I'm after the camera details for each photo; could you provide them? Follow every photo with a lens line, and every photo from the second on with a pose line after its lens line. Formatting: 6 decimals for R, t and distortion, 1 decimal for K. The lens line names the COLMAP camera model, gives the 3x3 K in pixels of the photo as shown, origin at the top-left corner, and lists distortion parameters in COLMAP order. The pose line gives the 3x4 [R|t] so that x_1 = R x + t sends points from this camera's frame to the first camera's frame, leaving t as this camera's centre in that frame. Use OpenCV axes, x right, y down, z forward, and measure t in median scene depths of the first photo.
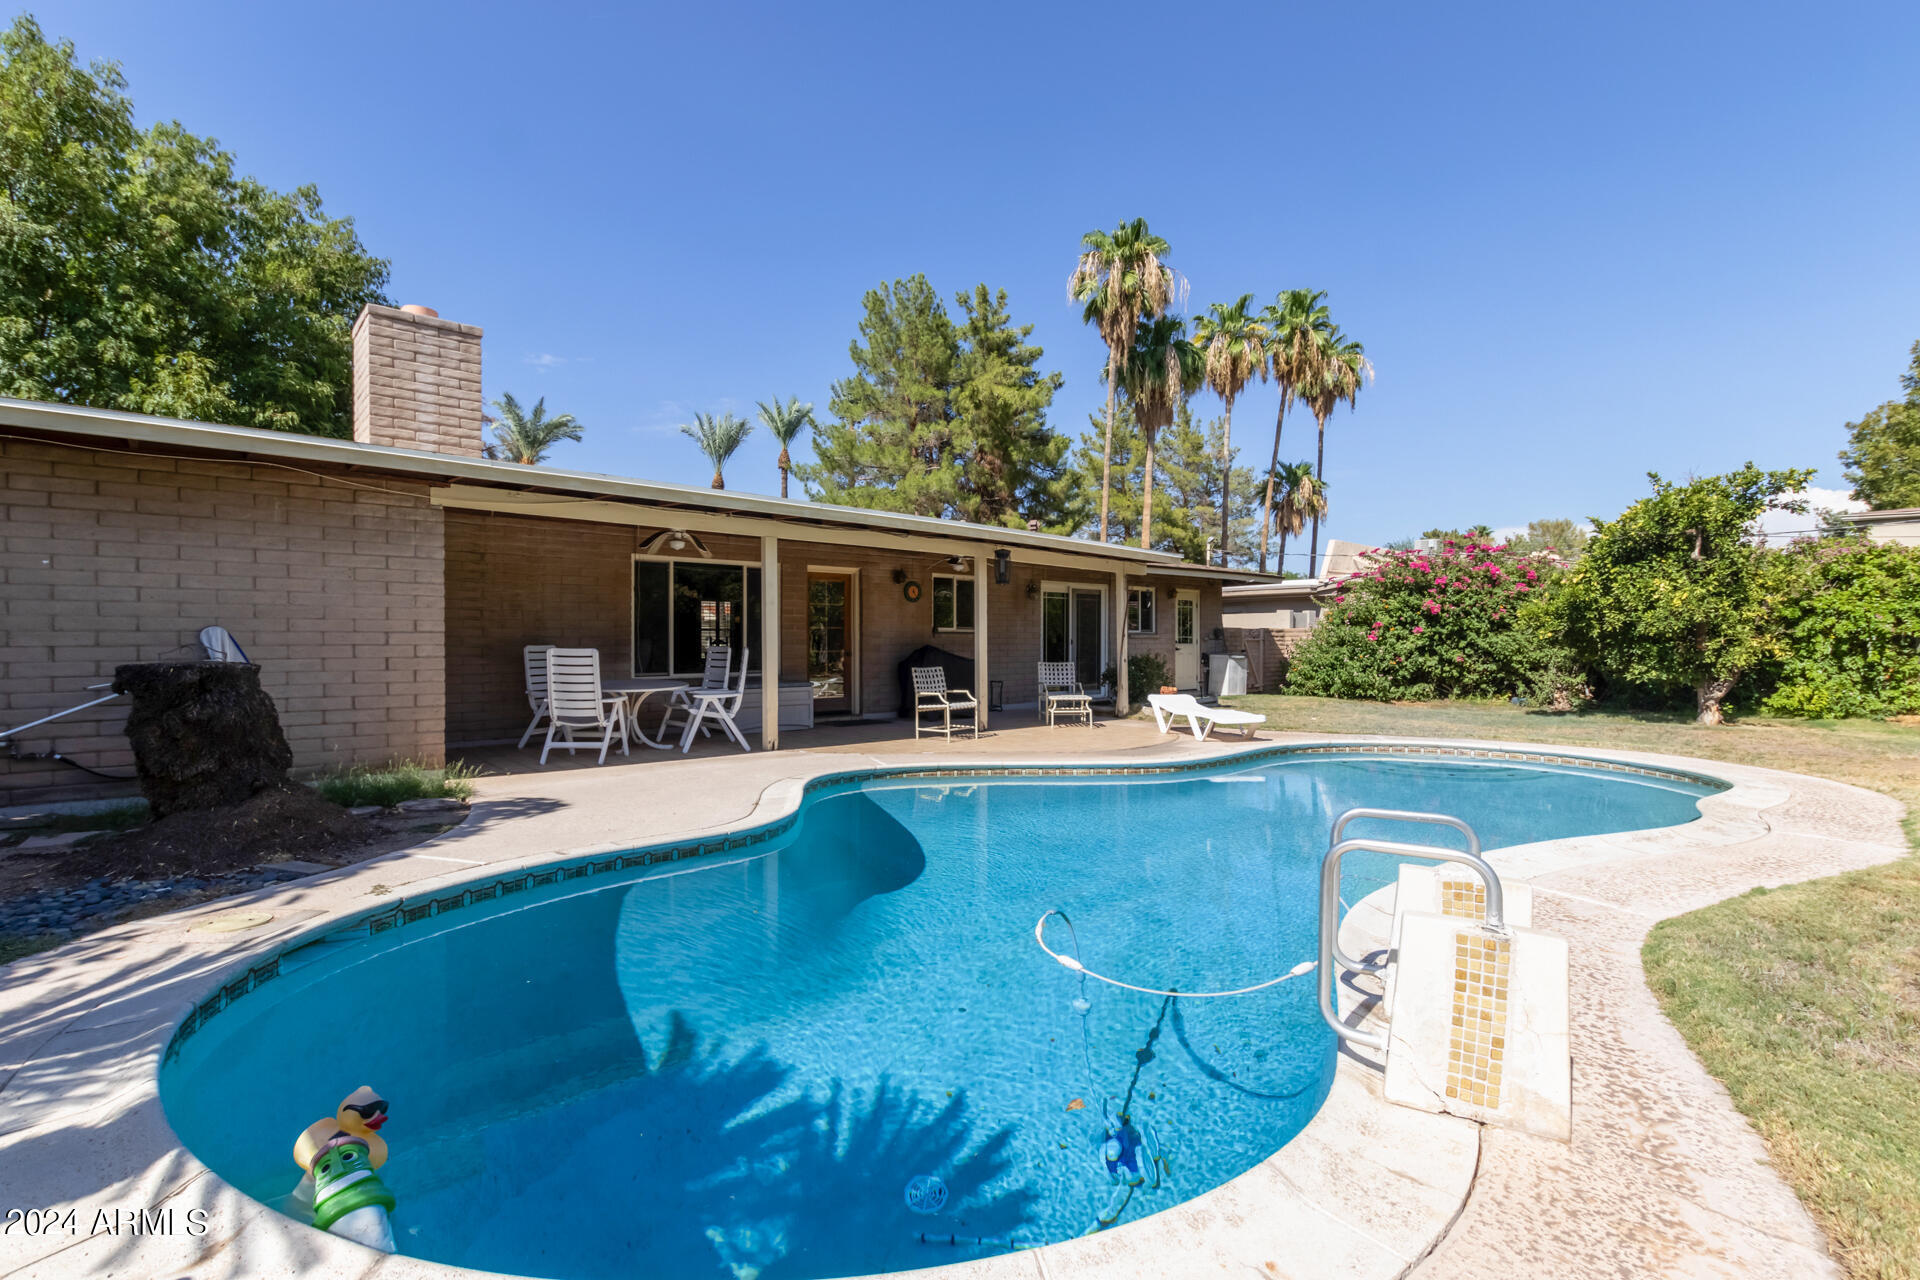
lens RADIAL K [[854.9, 0, 954.7], [0, 854.9, 624.7], [0, 0, 1]] dist [-0.001350, -0.000125]
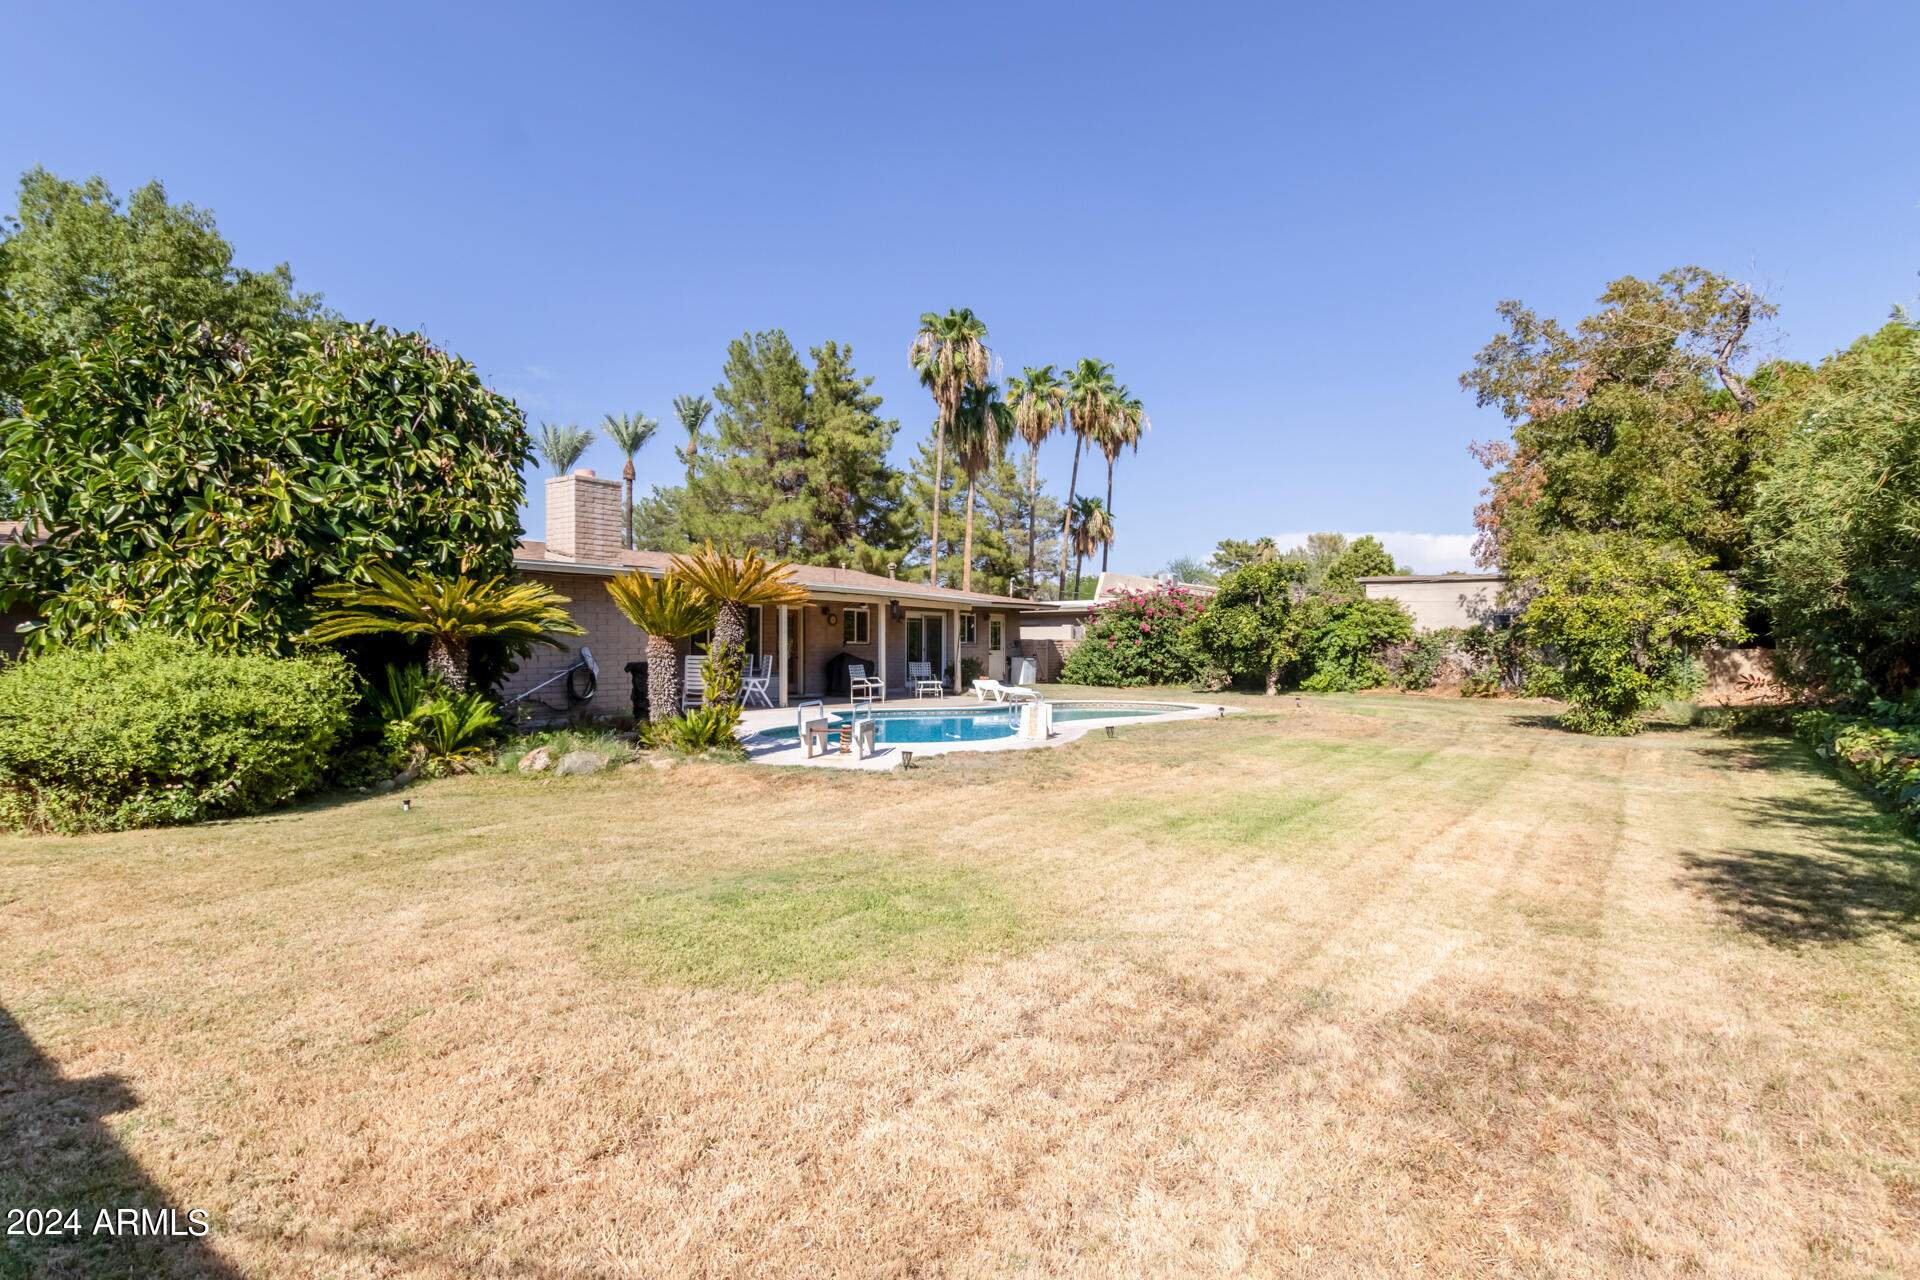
lens RADIAL K [[927.2, 0, 940.0], [0, 927.2, 639.1], [0, 0, 1]] dist [0.008290, 0.000456]
pose [[0.981056, 0.001871, 0.193717, -0.071911], [-0.004936, 0.999870, 0.015341, -0.011153], [-0.193663, -0.016006, 0.980937, -0.293636]]
